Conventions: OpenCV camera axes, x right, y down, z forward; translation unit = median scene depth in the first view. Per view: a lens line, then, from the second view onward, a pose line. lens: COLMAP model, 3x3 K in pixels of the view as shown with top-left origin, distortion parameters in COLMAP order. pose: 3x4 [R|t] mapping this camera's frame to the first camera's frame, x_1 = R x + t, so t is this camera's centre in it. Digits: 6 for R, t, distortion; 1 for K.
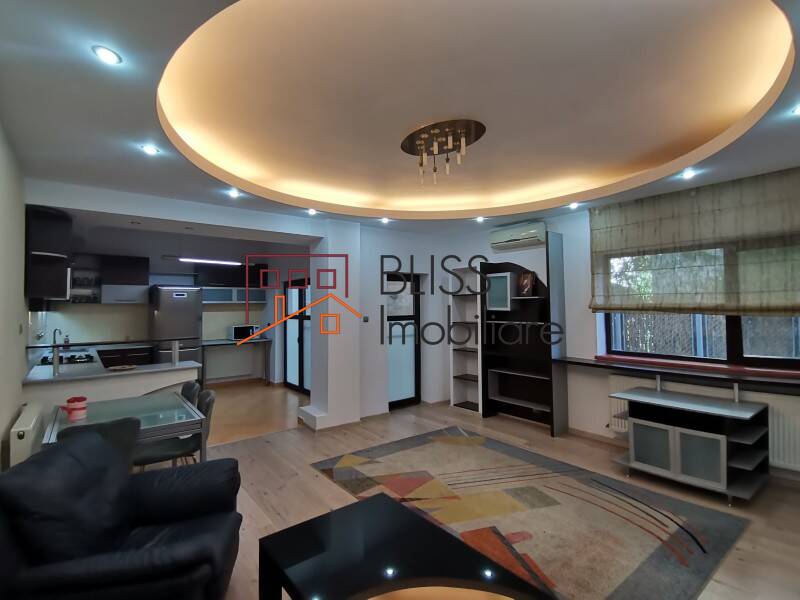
lens RADIAL K [[399.1, 0, 400.5], [0, 399.1, 296.5], [0, 0, 1]] dist [0.004370, 0.000261]
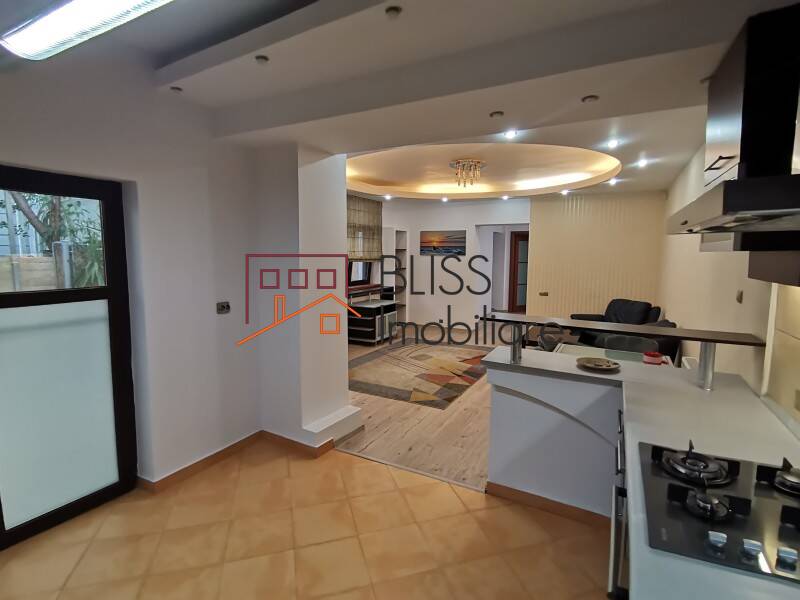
lens RADIAL K [[399.1, 0, 401.7], [0, 399.1, 296.8], [0, 0, 1]] dist [0.004370, 0.000261]
pose [[-0.390275, -0.095752, 0.915706, -1.182858], [-0.019616, 0.995216, 0.095706, 0.022848], [-0.920489, 0.019389, -0.390286, 1.584220]]
